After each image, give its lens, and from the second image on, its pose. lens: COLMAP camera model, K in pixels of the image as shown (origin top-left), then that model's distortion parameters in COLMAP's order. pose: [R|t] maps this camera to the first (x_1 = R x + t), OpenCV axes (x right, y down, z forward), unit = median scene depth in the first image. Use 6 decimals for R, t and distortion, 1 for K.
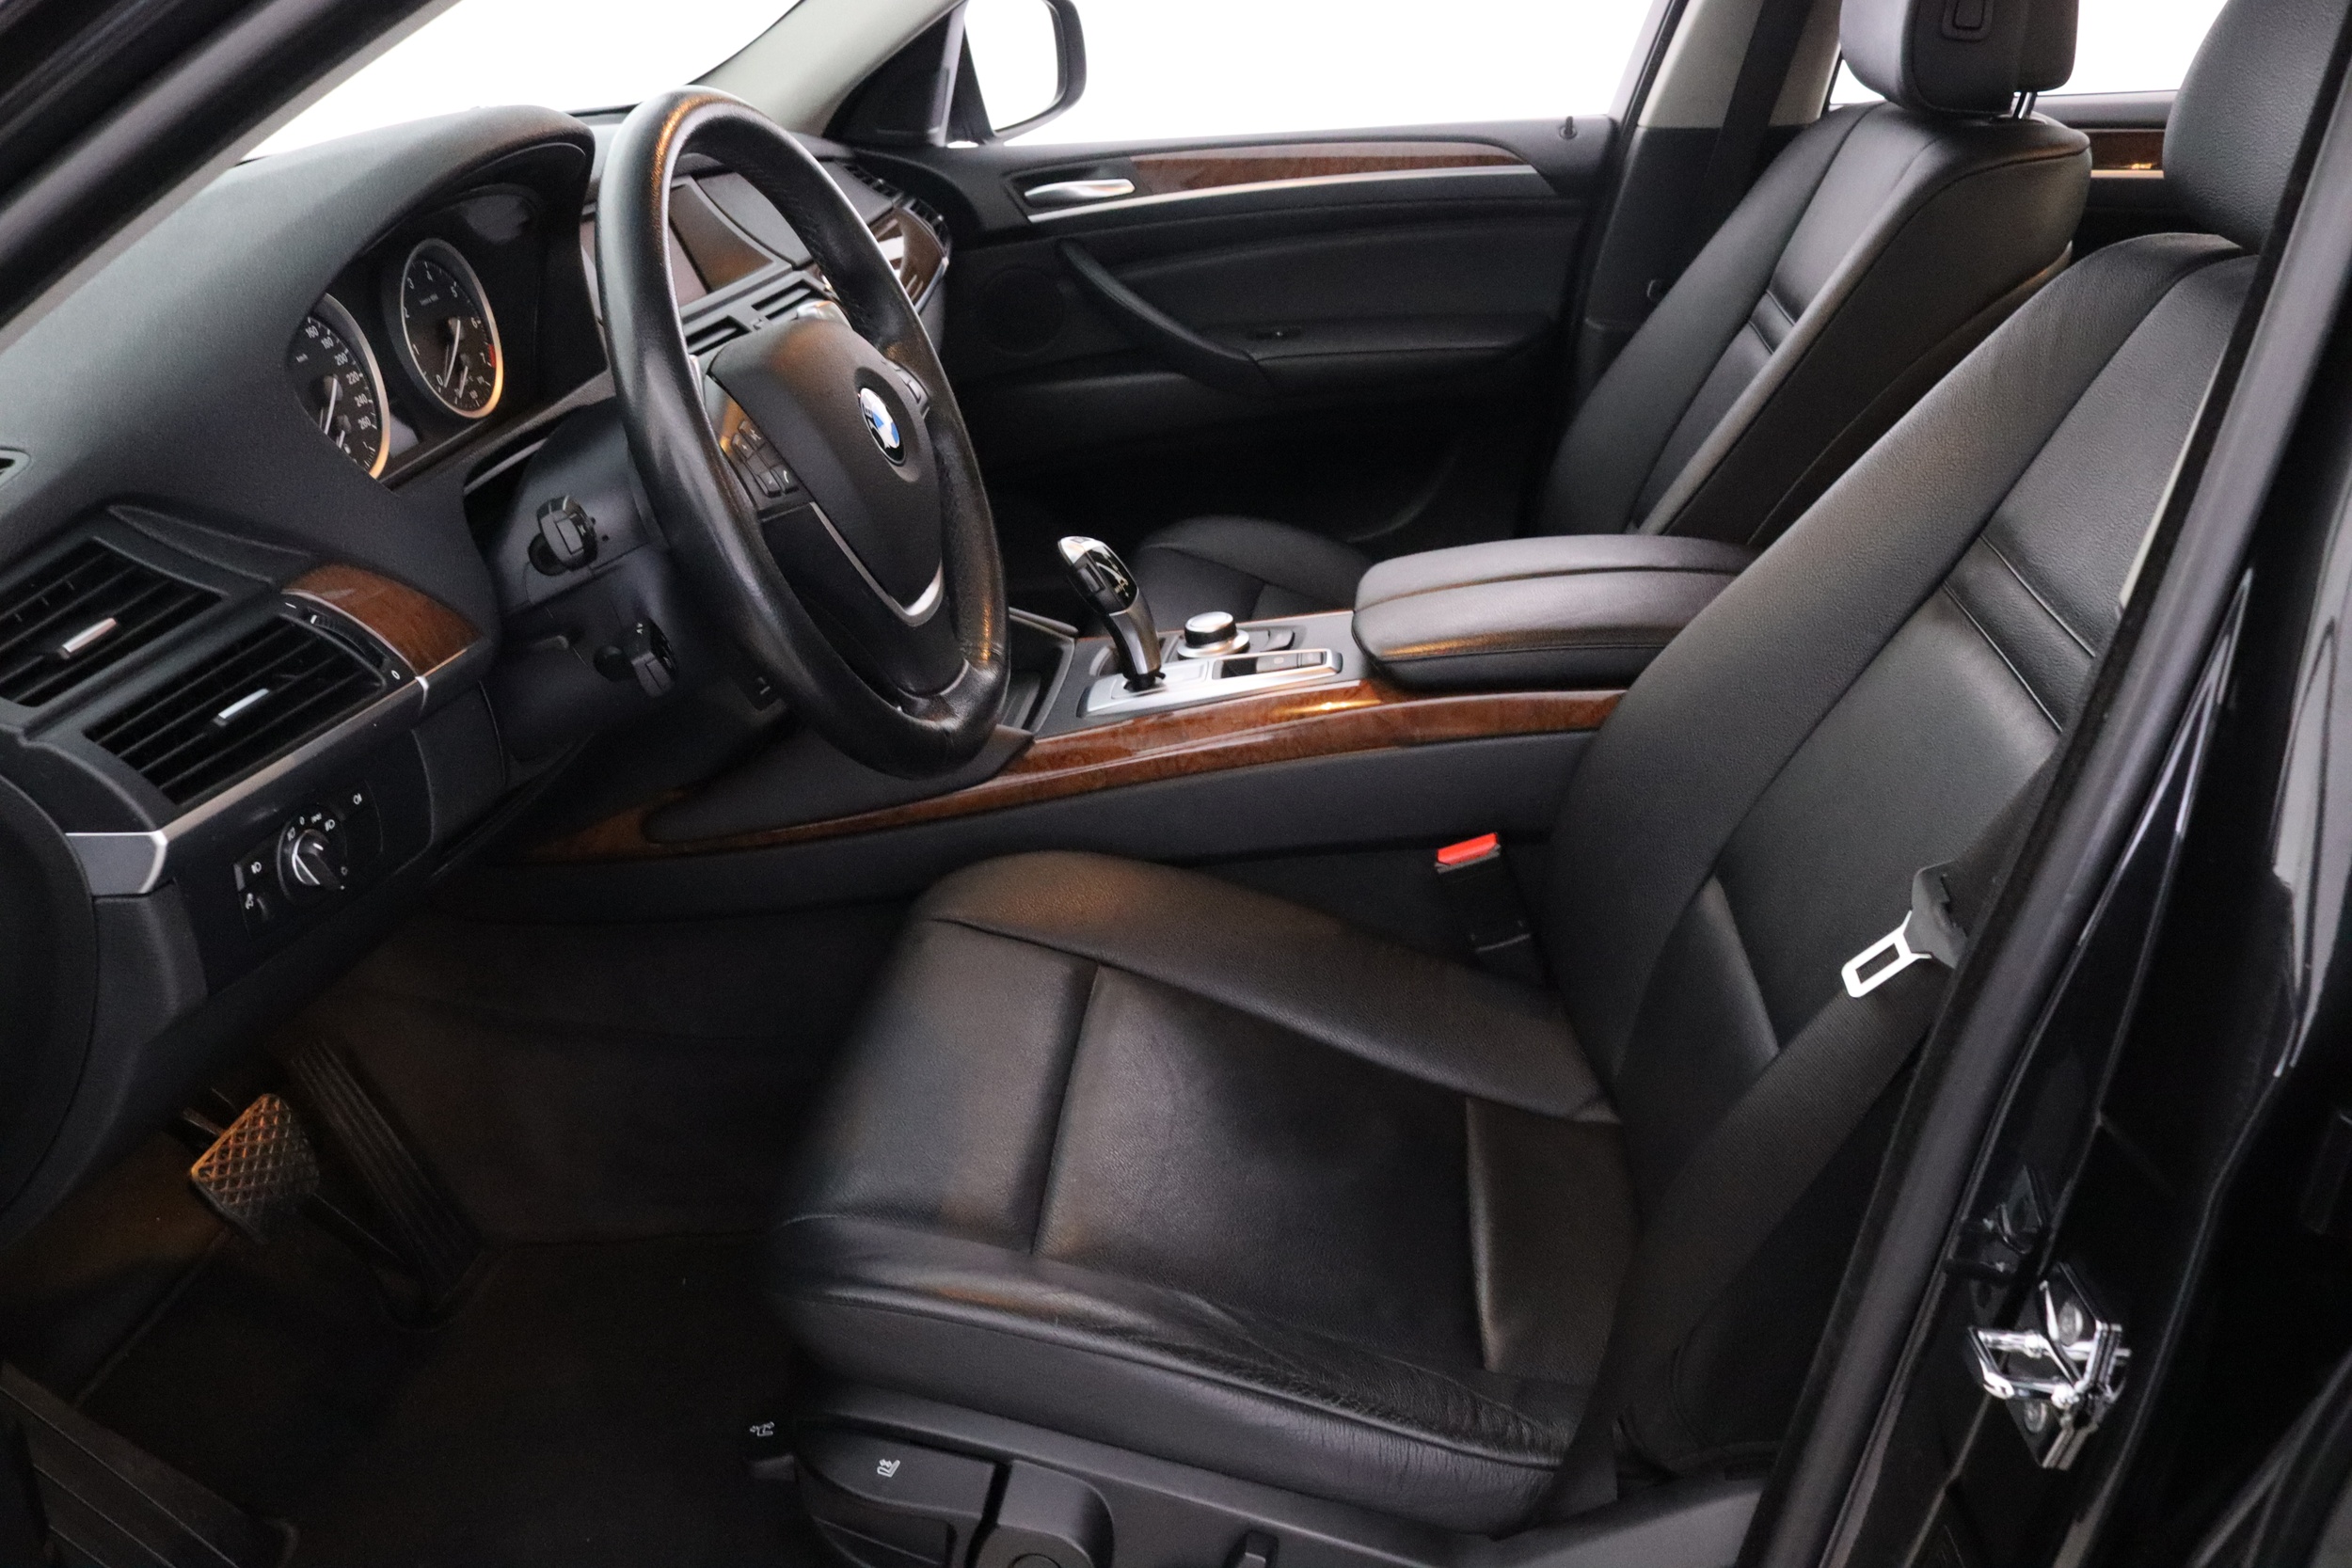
lens RADIAL K [[1909.5, 0, 1134.8], [0, 1909.5, 823.7], [0, 0, 1]] dist [-0.162773, 0.113403]
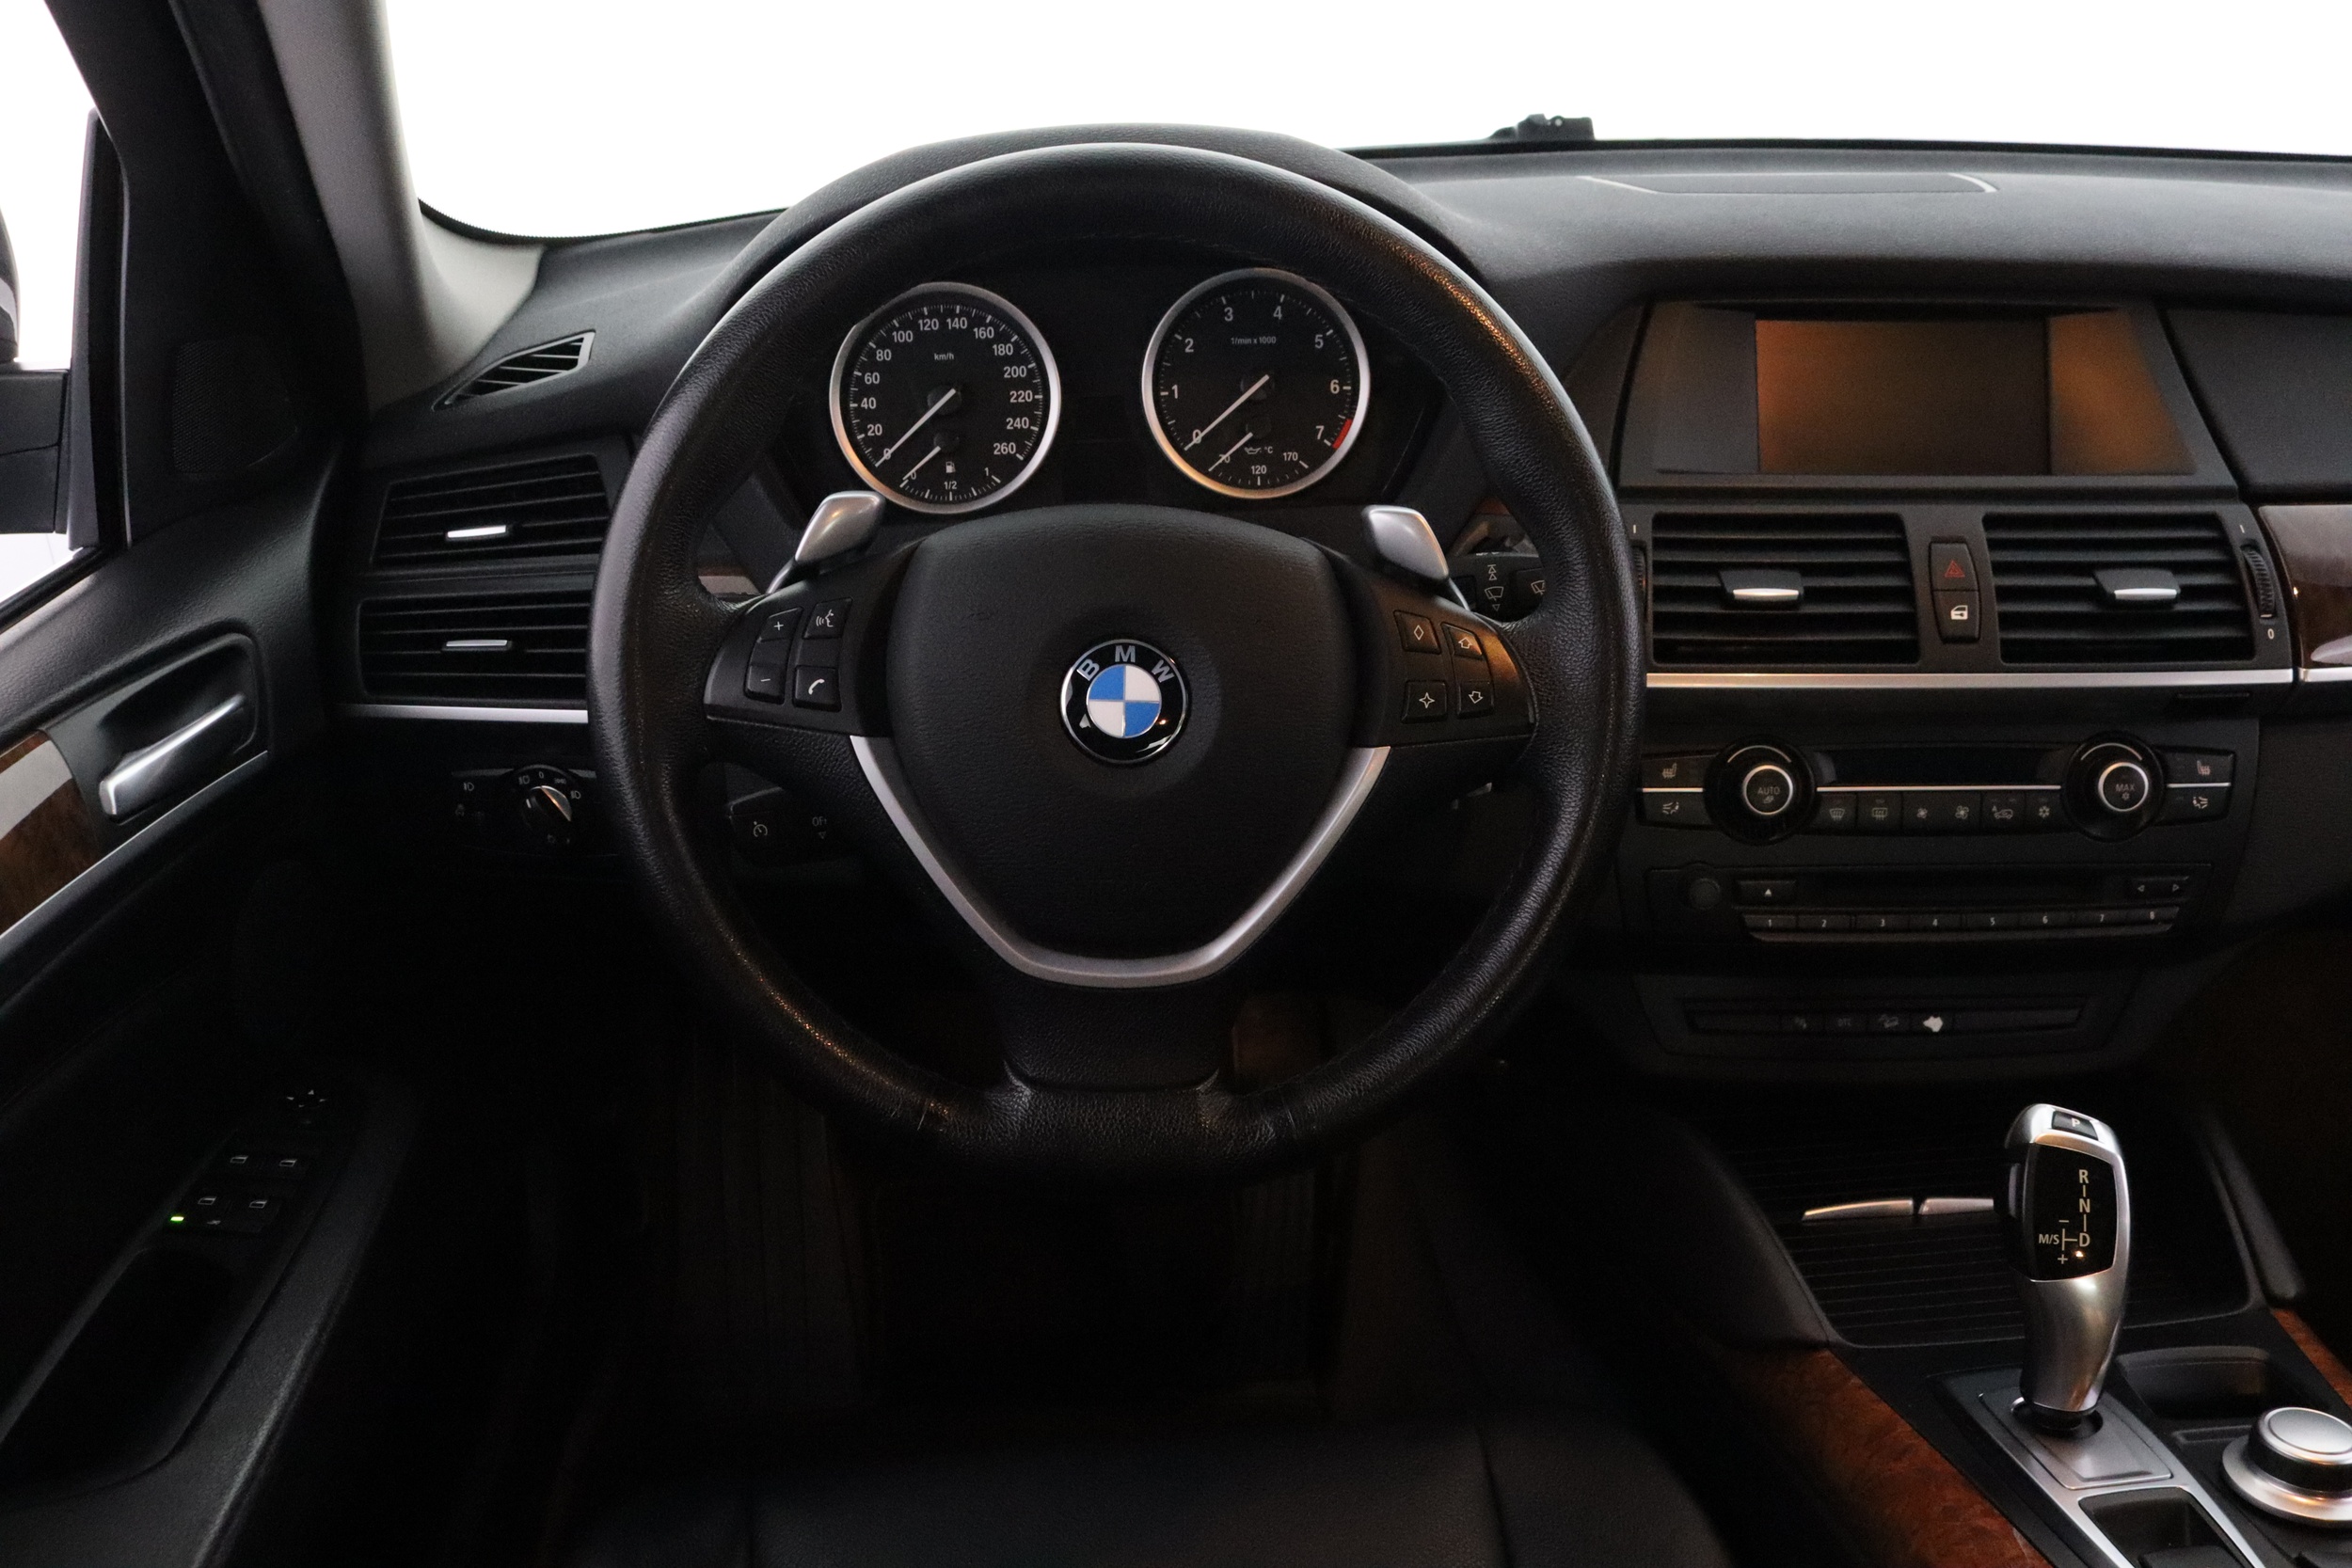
lens RADIAL K [[2046.5, 0, 1125.4], [0, 2046.5, 841.2], [0, 0, 1]] dist [-0.155523, 0.120654]
pose [[0.192700, 0.455637, -0.869058, 0.411780], [-0.411676, 0.841483, 0.349897, -0.338998], [0.890724, 0.290346, 0.349729, 0.622893]]
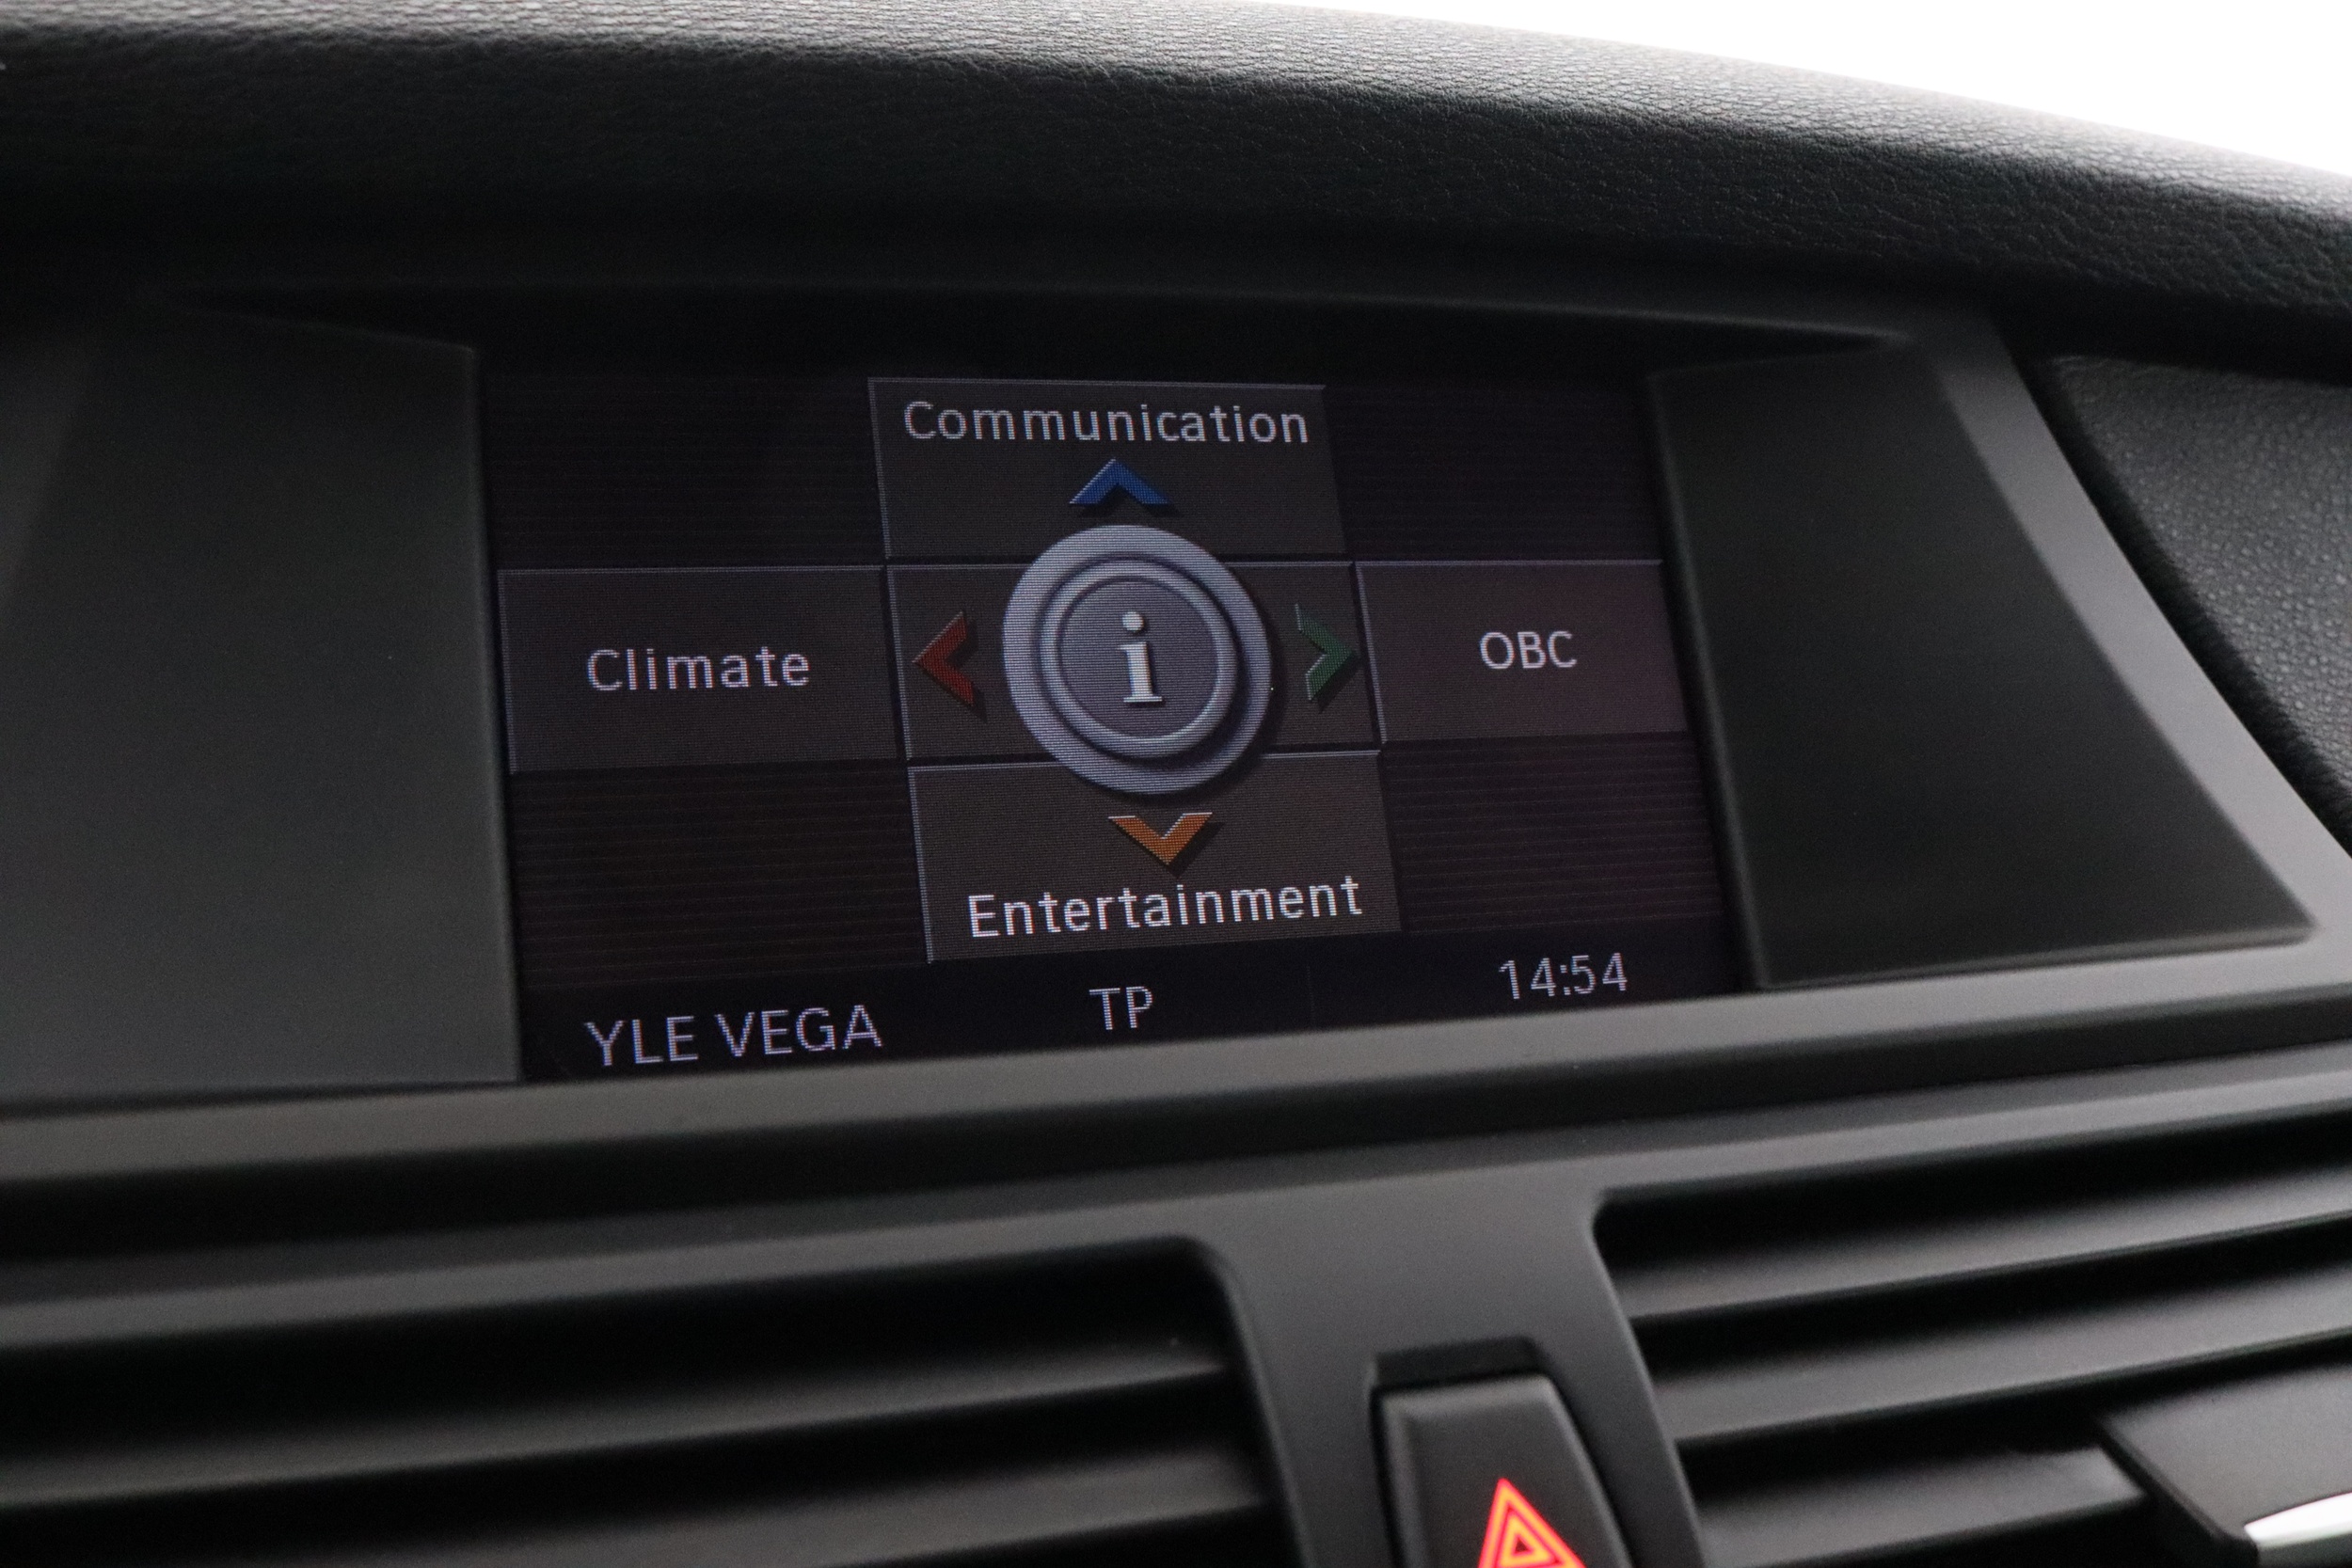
lens RADIAL K [[2568.8, 0, 1138.6], [0, 2568.8, 793.3], [0, 0, 1]] dist [-0.119185, 0.132669]
pose [[0.534153, 0.216425, -0.817216, -0.096692], [-0.409436, 0.911965, -0.026100, -0.322500], [0.739623, 0.348539, 0.575741, 0.986794]]
